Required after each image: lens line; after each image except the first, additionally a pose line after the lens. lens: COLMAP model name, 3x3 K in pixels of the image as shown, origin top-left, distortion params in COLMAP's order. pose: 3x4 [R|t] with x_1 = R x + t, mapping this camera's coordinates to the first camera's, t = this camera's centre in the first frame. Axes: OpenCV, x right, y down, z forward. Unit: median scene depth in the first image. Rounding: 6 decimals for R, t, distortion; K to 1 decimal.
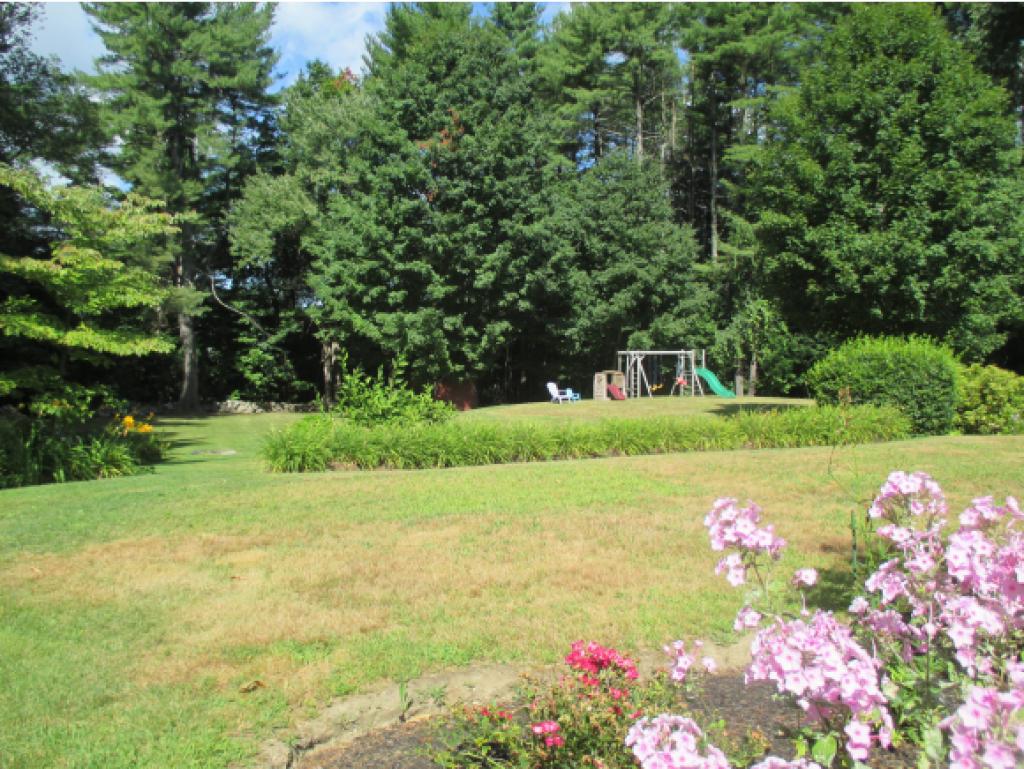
lens RADIAL K [[860.8, 0, 512.1], [0, 860.8, 383.2], [0, 0, 1]] dist [-0.024346, -0.004295]
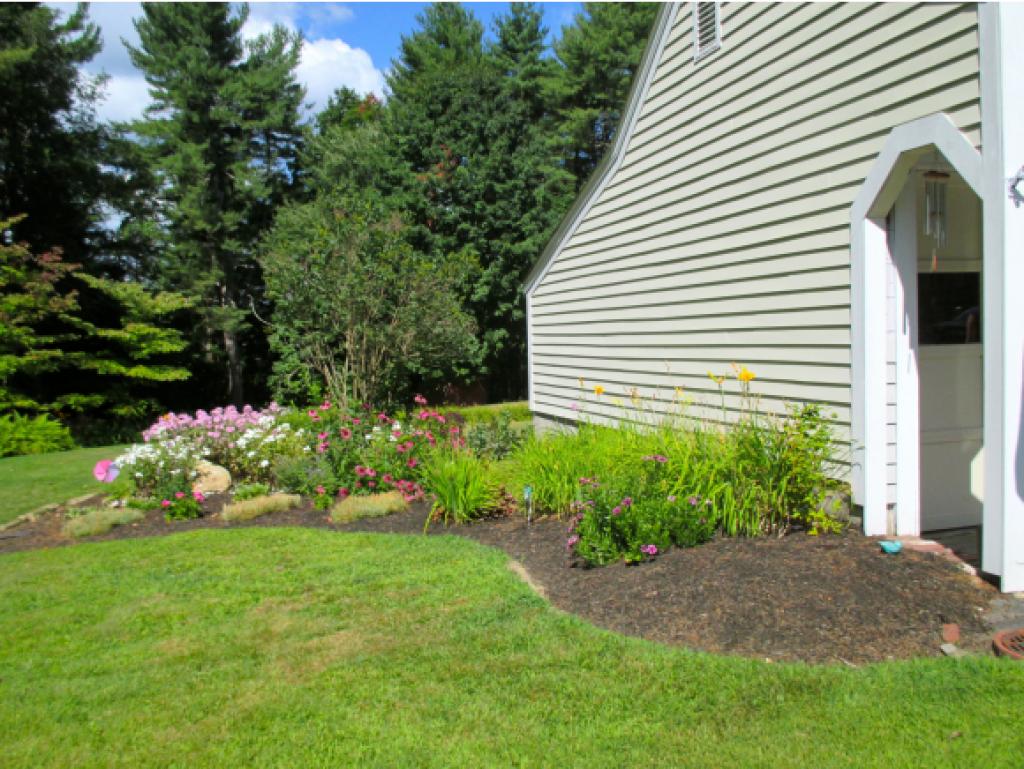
lens RADIAL K [[997.5, 0, 515.9], [0, 997.5, 390.3], [0, 0, 1]] dist [-0.057545, 0.000000]
pose [[0.993779, -0.028123, -0.107761, 0.146384], [0.029099, 0.999548, 0.007492, -0.001715], [0.107501, -0.010581, 0.994149, -0.283391]]
